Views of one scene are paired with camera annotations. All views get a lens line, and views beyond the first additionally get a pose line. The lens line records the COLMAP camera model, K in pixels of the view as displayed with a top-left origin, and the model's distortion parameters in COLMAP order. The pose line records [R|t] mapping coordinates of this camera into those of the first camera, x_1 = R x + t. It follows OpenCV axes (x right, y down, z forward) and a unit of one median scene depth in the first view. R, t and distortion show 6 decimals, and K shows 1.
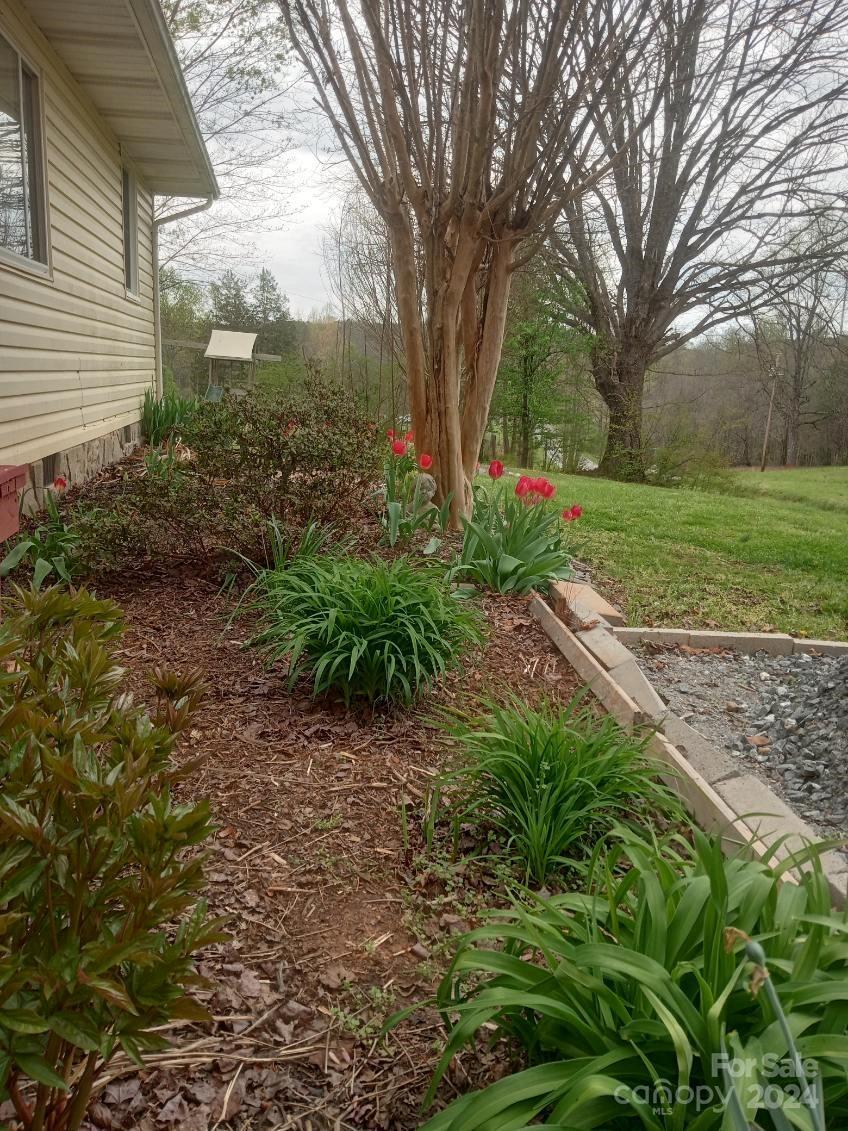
lens RADIAL K [[910.4, 0, 427.5], [0, 910.4, 565.5], [0, 0, 1]] dist [0.002541, -0.048057]
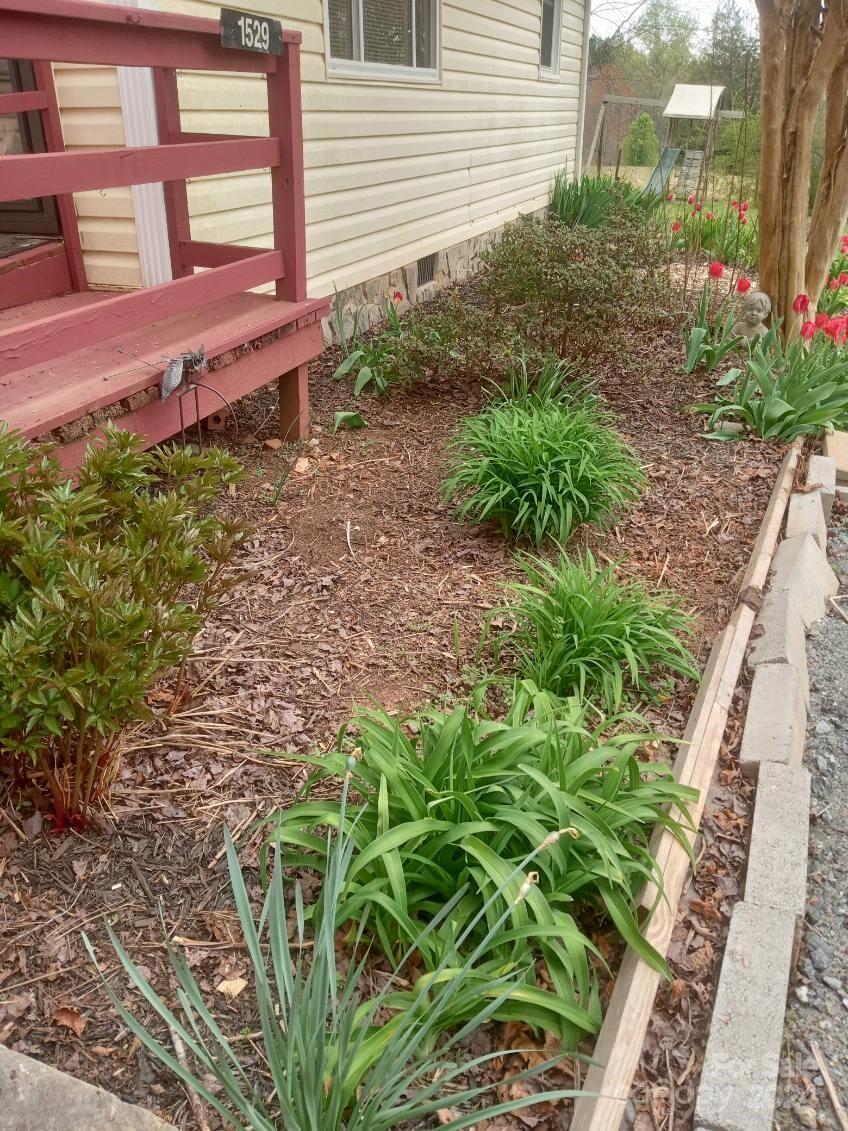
lens RADIAL K [[910.4, 0, 420.2], [0, 910.4, 564.3], [0, 0, 1]] dist [0.002541, -0.048057]
pose [[0.881532, 0.176023, -0.438084, 0.225756], [-0.065521, 0.964531, 0.255707, -0.071800], [0.467556, -0.196711, 0.861798, -0.063042]]
